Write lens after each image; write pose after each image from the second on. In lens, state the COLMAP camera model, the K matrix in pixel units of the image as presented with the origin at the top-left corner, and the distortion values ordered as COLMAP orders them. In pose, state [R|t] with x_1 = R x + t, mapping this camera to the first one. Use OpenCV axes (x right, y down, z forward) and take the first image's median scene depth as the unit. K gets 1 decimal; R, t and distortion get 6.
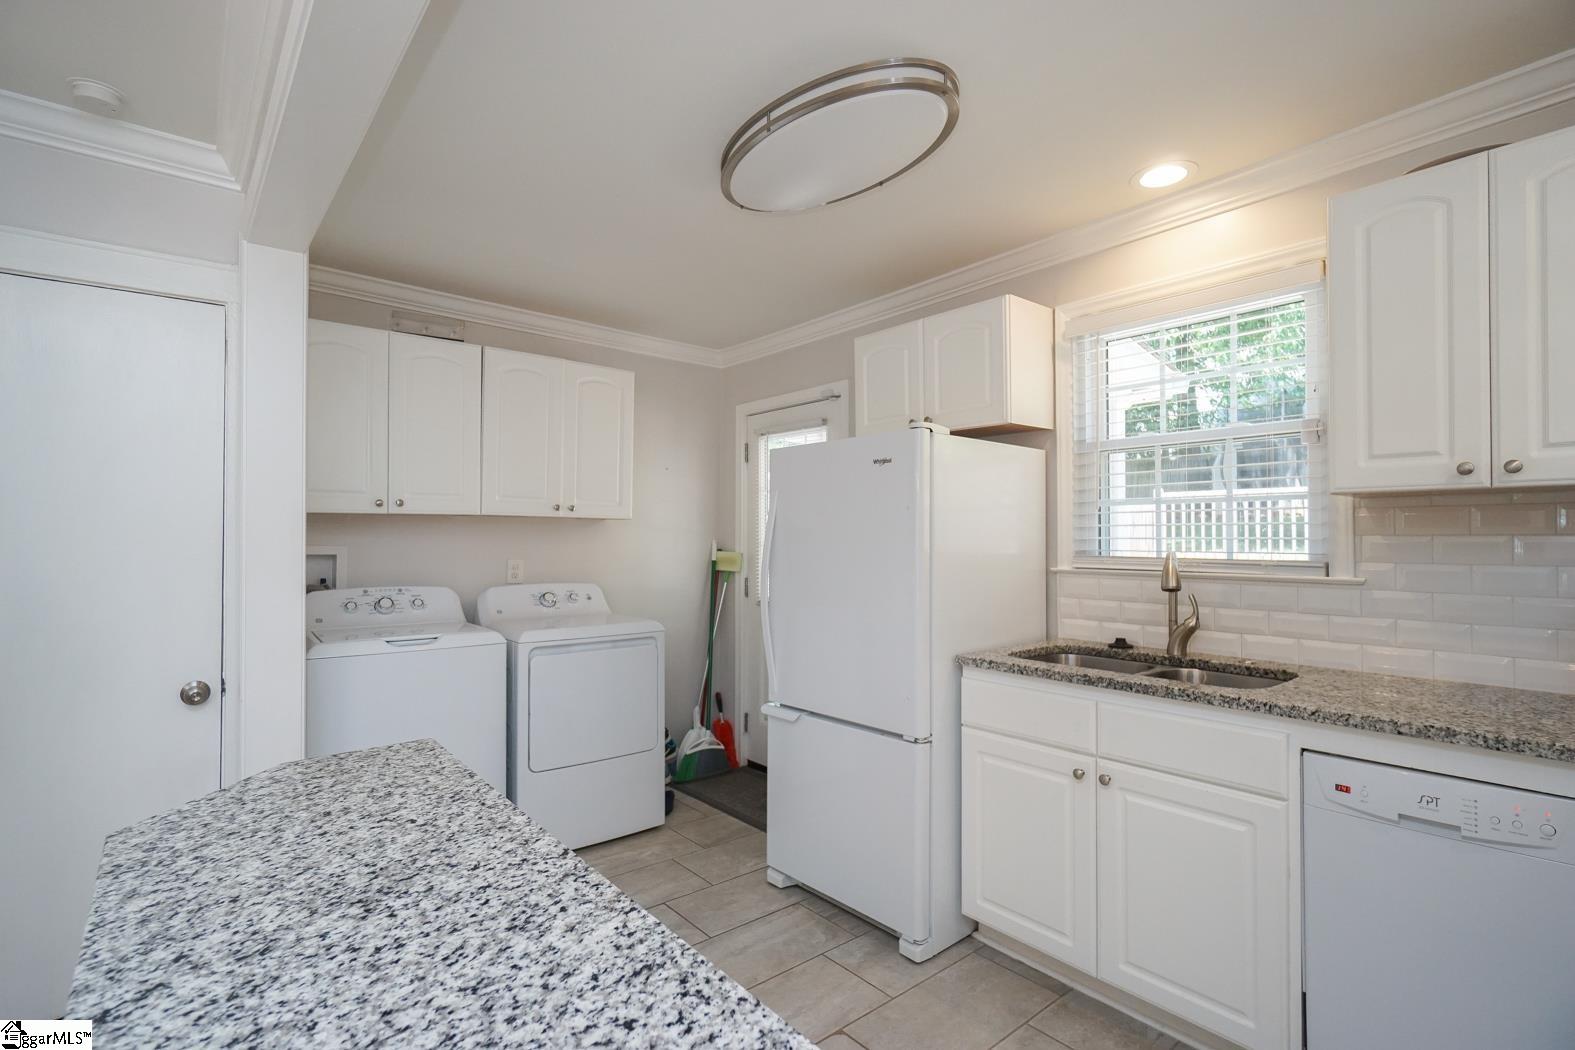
lens RADIAL K [[740.4, 0, 787.5], [0, 740.4, 525.0], [0, 0, 1]] dist [-0.002289, -0.000146]
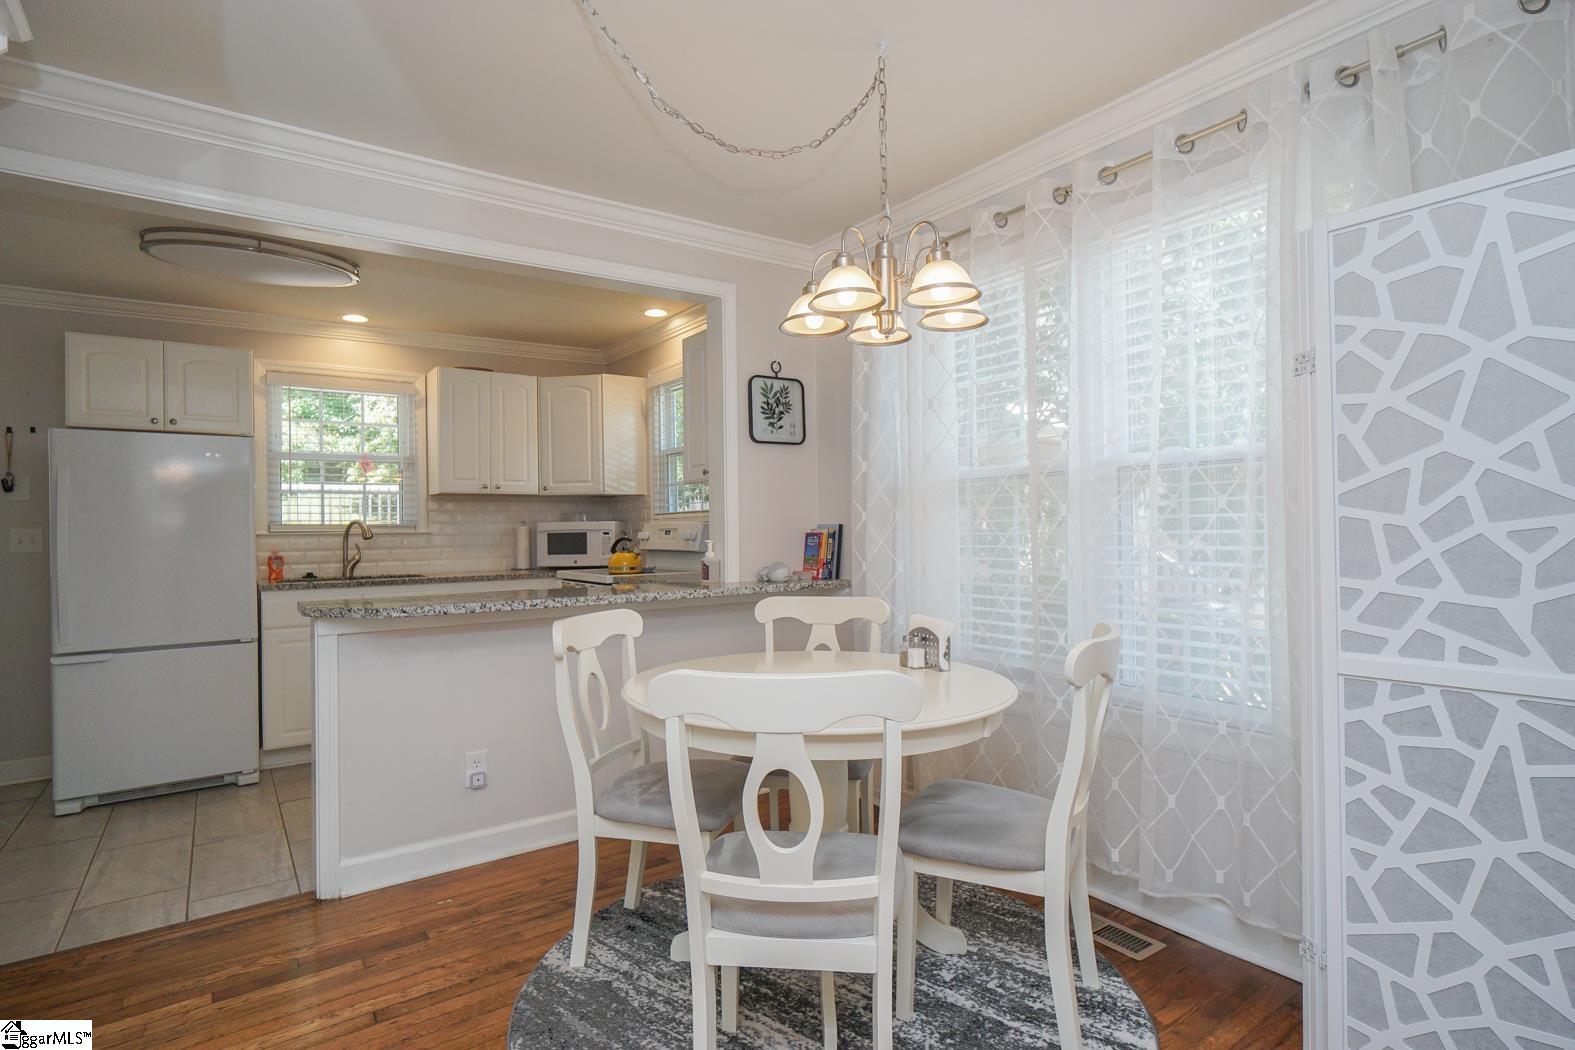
lens RADIAL K [[794.7, 0, 766.0], [0, 794.7, 522.9], [0, 0, 1]] dist [-0.007830, 0.001322]
pose [[0.086142, 0.008190, 0.996249, -2.307017], [-0.001306, 0.999966, -0.008108, 0.097538], [-0.996282, -0.000603, 0.086149, -0.345894]]
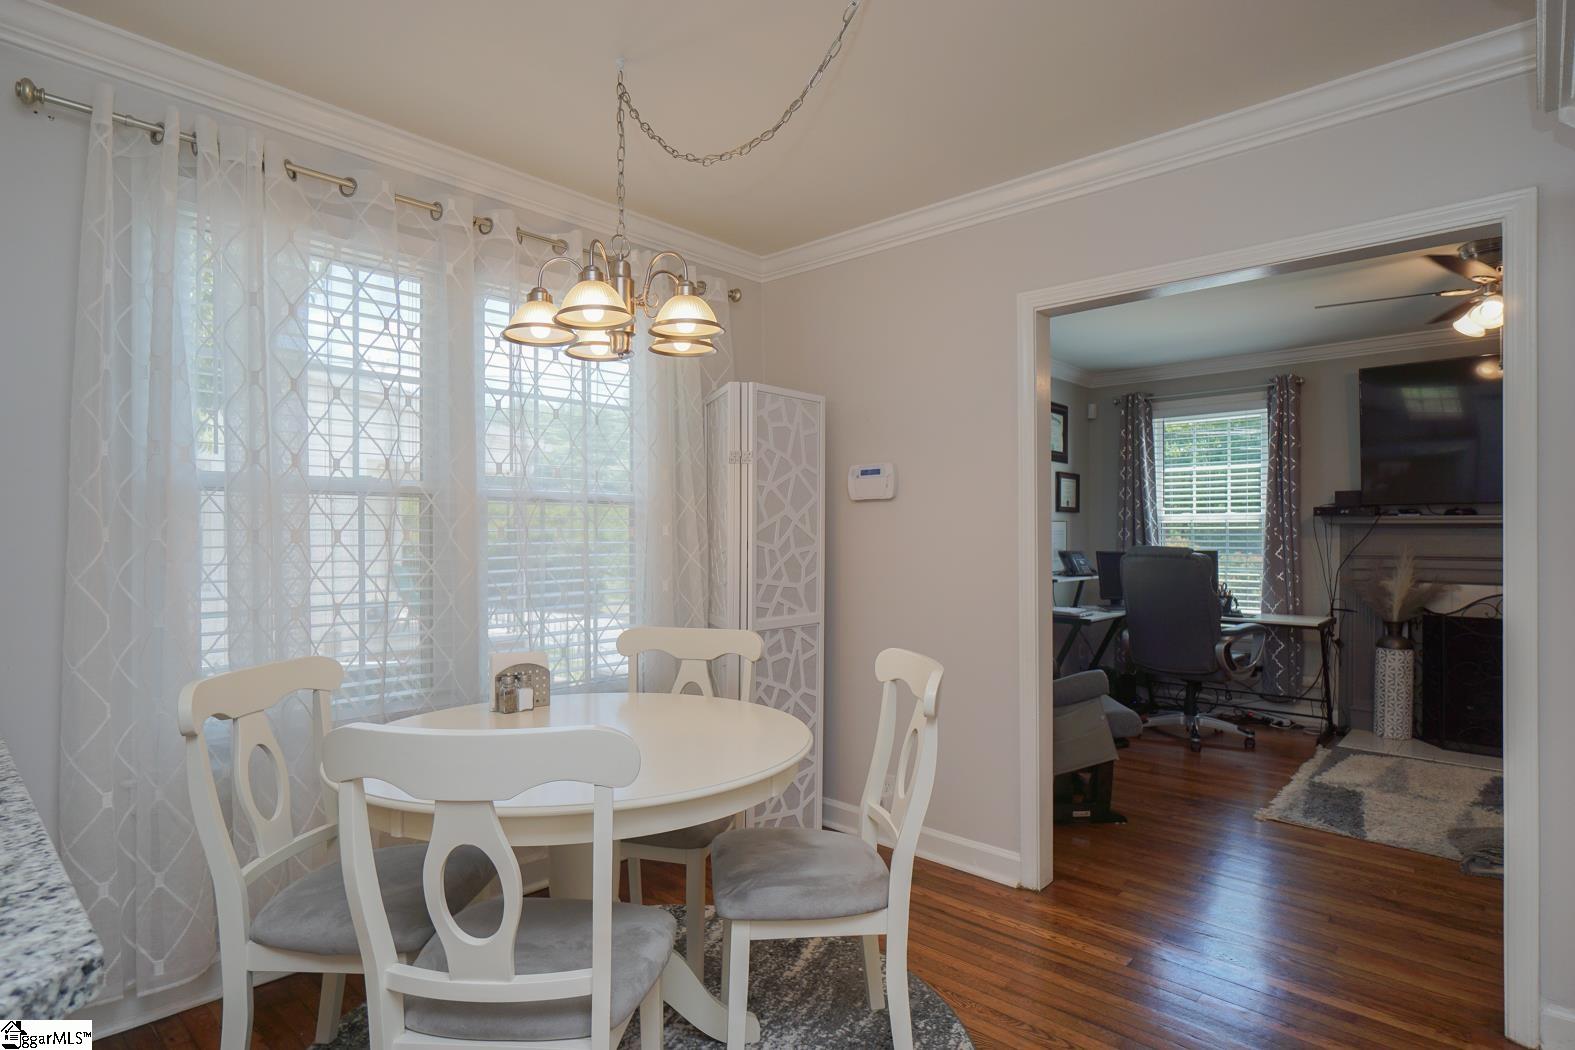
lens RADIAL K [[823.5, 0, 787.5], [0, 823.5, 525.0], [0, 0, 1]] dist [-0.011170, 0.001492]
pose [[-0.991271, 0.003007, -0.131803, -0.889850], [0.006874, 0.999559, -0.028895, 0.089117], [0.131658, -0.029548, -0.990855, 1.104215]]
